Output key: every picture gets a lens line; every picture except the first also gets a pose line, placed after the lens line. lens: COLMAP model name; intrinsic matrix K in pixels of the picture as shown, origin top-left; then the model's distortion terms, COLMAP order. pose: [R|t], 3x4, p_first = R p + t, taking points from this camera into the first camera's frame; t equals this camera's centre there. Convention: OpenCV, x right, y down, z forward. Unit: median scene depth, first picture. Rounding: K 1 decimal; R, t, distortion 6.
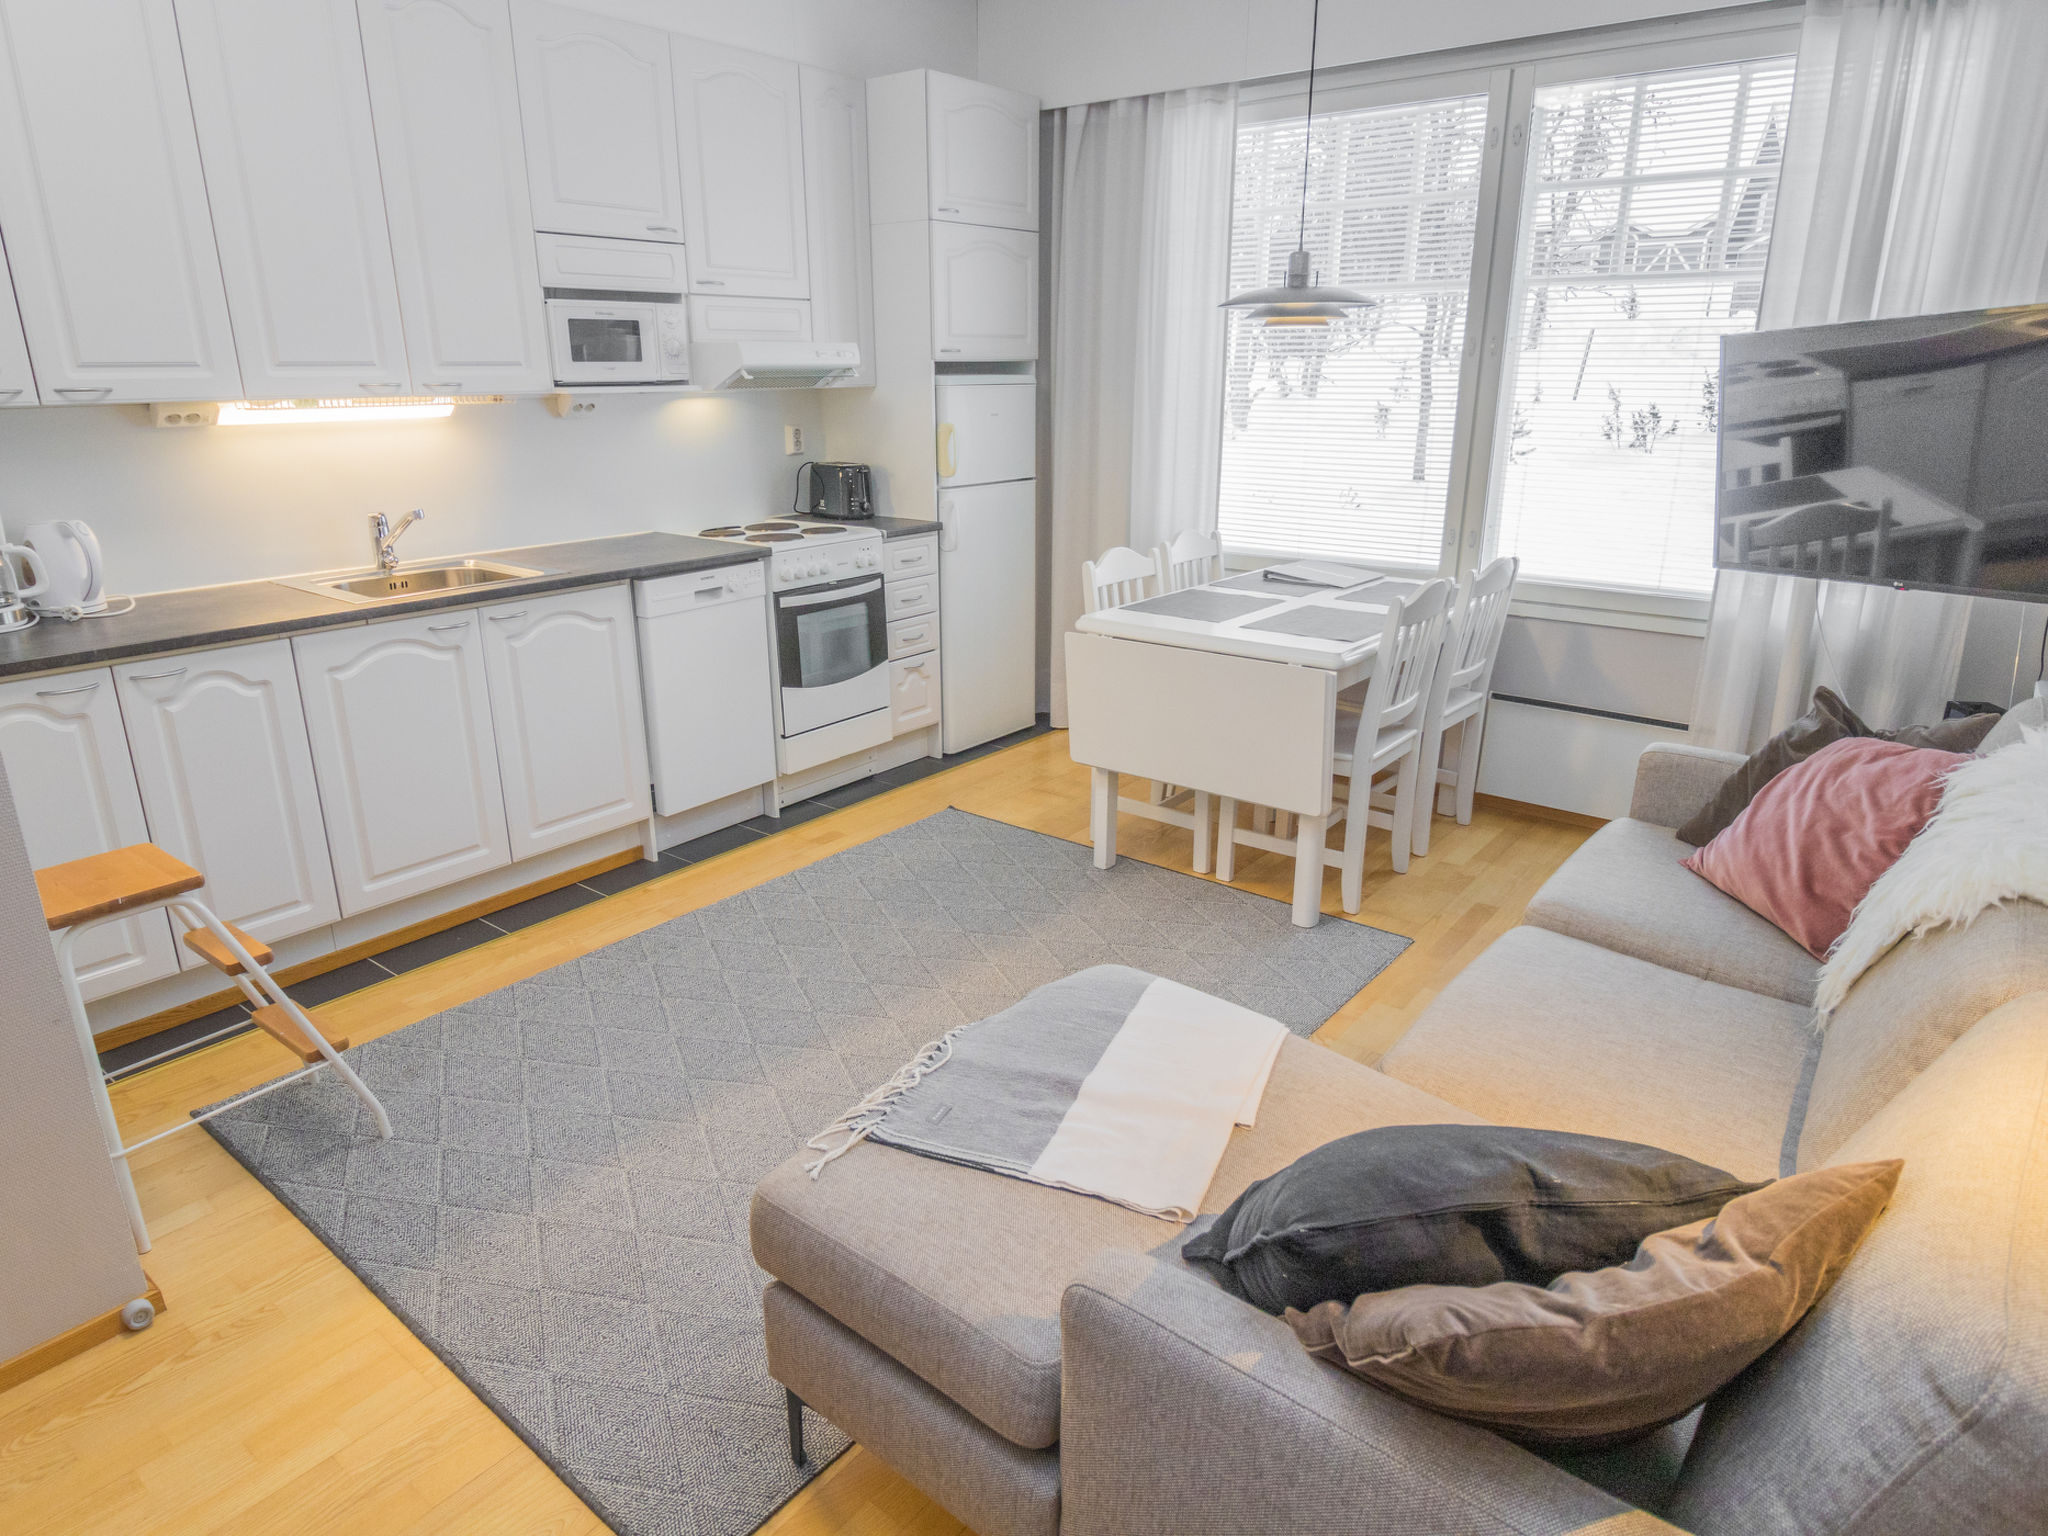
lens RADIAL K [[1167.8, 0, 1024.0], [0, 1167.8, 768.0], [0, 0, 1]] dist [-0.002109, -0.011120]
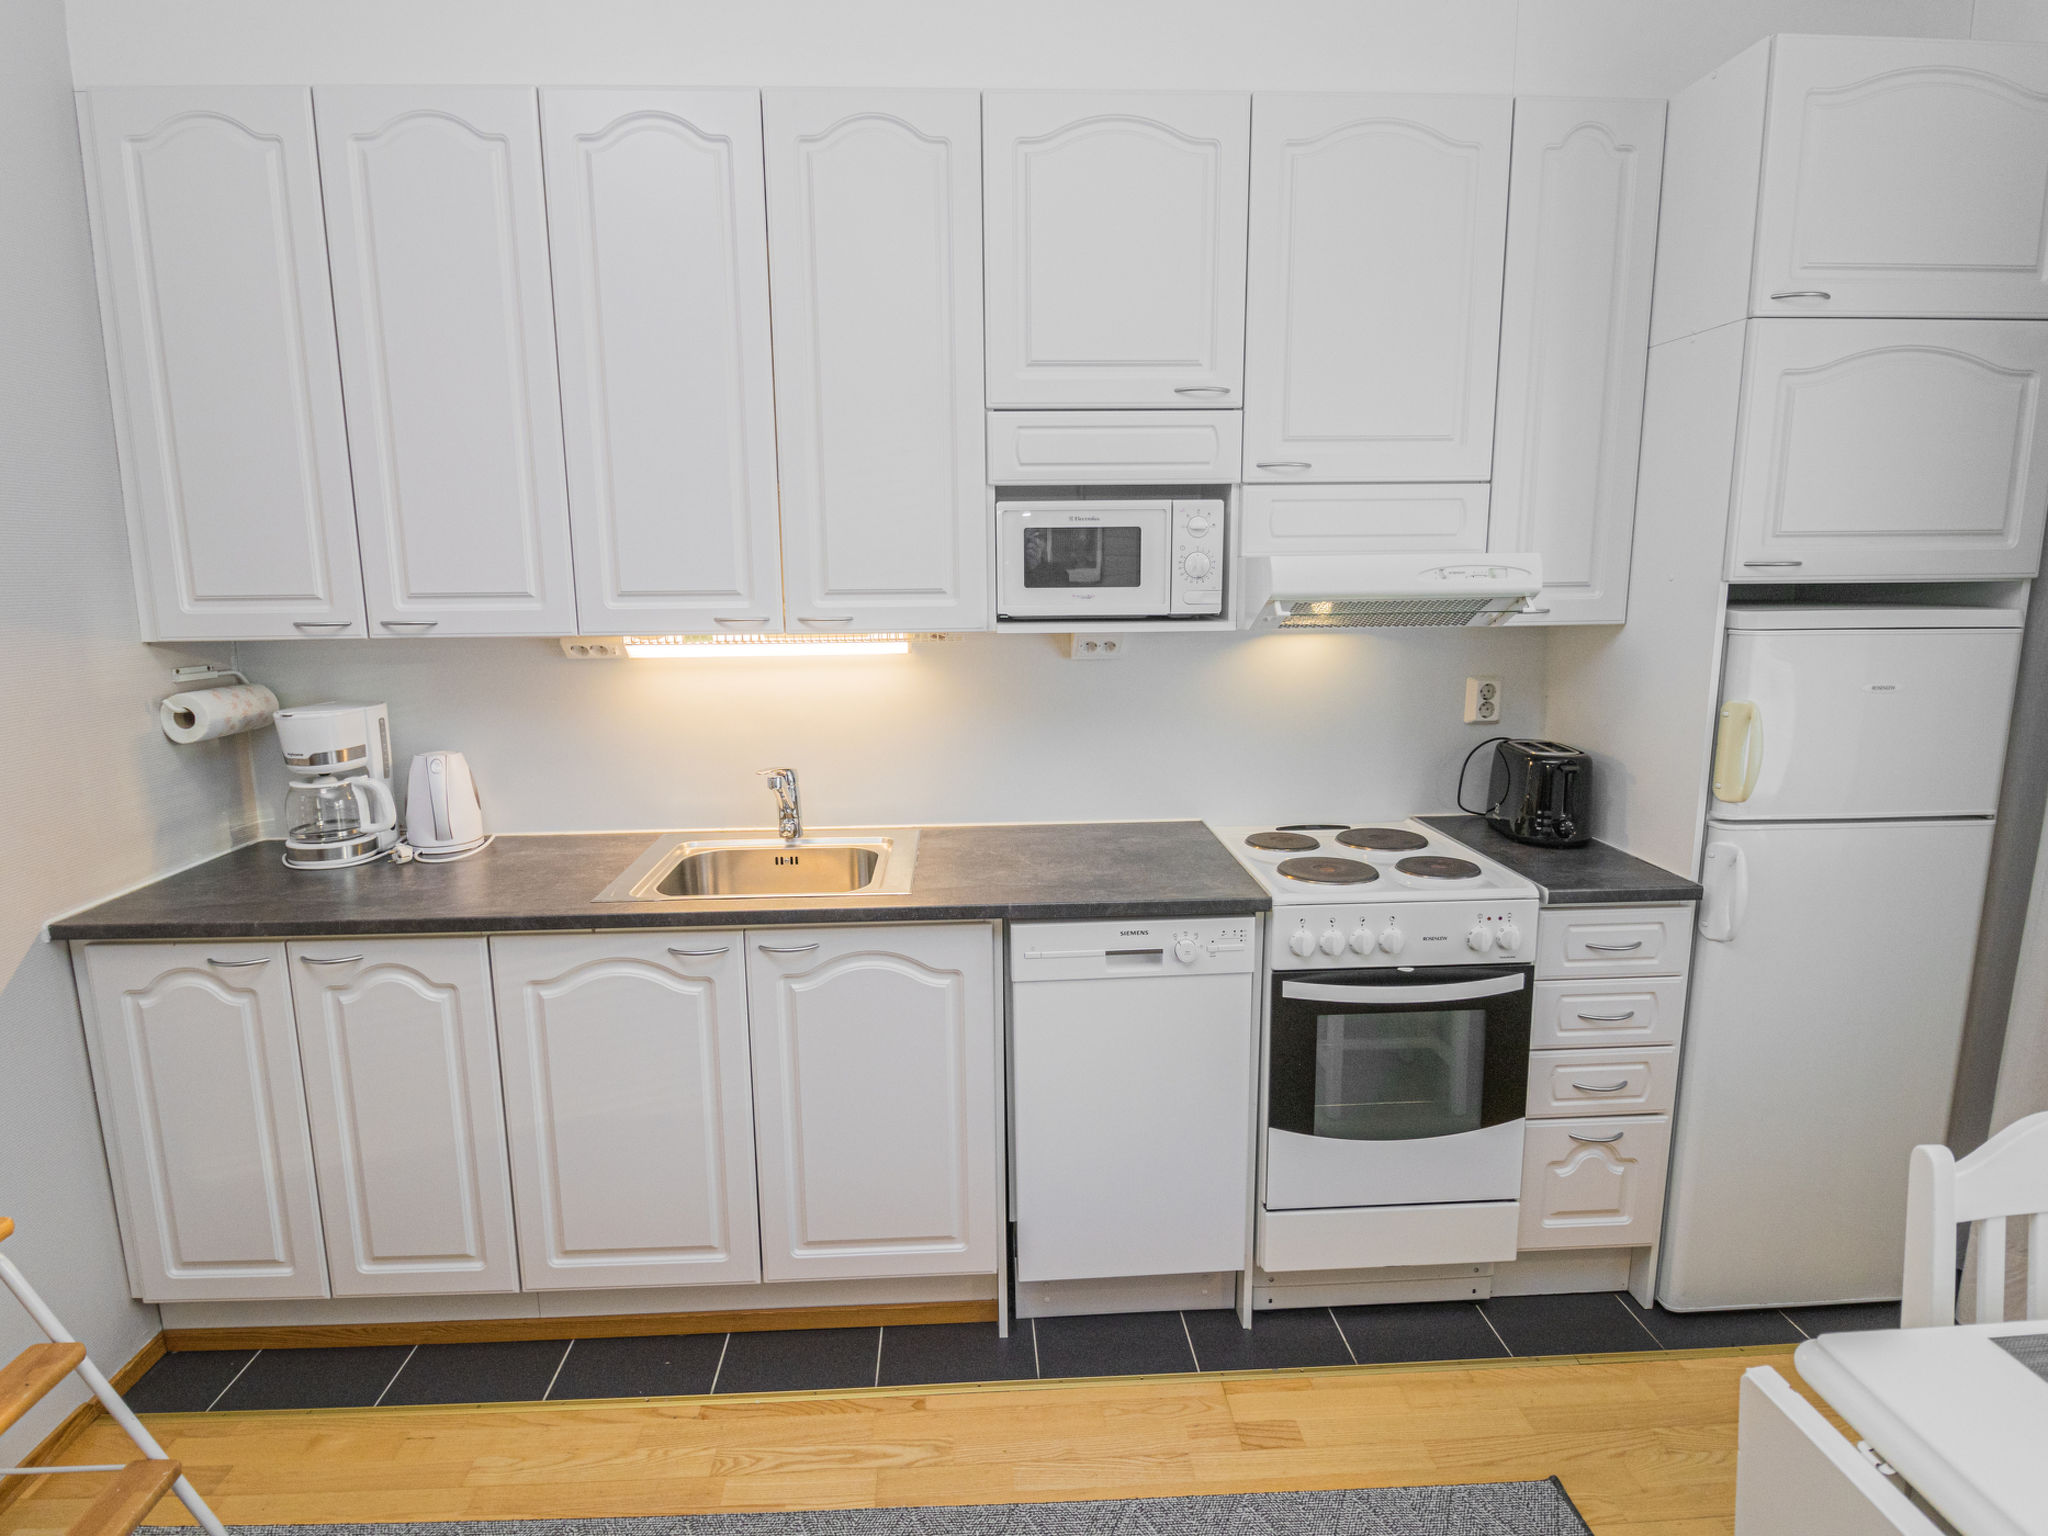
lens RADIAL K [[1121.1, 0, 1024.0], [0, 1121.1, 768.0], [0, 0, 1]] dist [-0.007181, -0.000816]
pose [[0.660204, 0.130117, -0.739730, 0.101262], [-0.237533, 0.970502, -0.041287, -0.192587], [0.712537, 0.202968, 0.671636, 0.509996]]
